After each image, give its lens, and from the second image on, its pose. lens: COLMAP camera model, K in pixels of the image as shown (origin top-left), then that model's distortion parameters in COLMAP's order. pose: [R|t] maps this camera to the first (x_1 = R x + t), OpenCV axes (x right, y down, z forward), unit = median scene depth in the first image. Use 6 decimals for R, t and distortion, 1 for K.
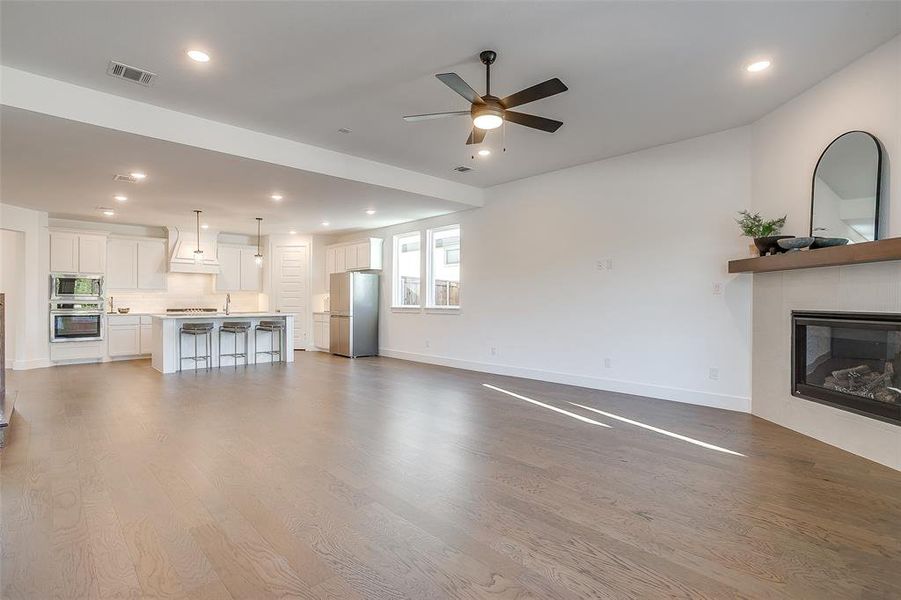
lens RADIAL K [[446.1, 0, 463.3], [0, 446.1, 304.3], [0, 0, 1]] dist [-0.043844, 0.020506]
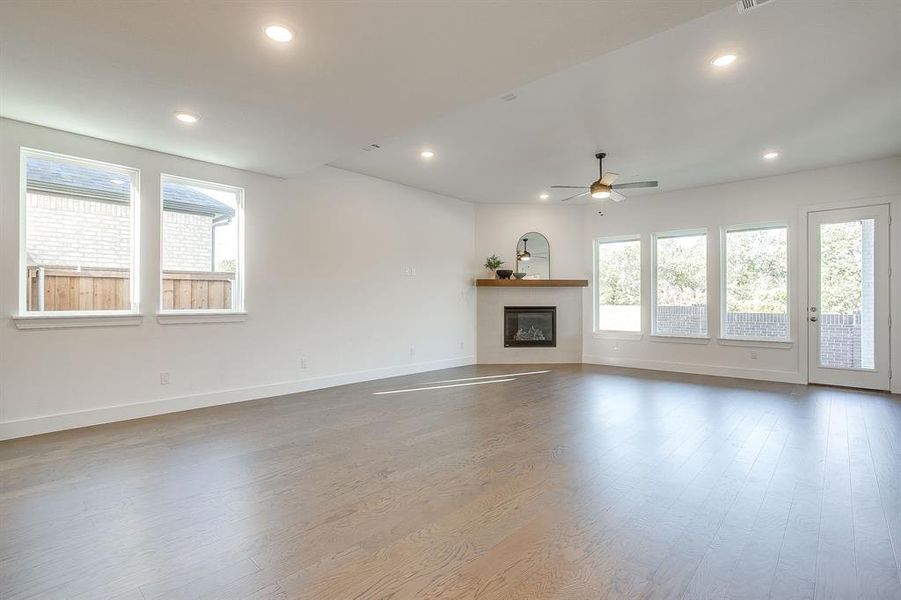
lens RADIAL K [[470.8, 0, 468.9], [0, 470.8, 299.2], [0, 0, 1]] dist [0.002152, 0.001339]
pose [[-0.119665, 0.006188, 0.992795, -1.371616], [0.008461, 0.999951, -0.005213, -0.009698], [-0.992778, 0.007776, -0.119711, 1.347987]]
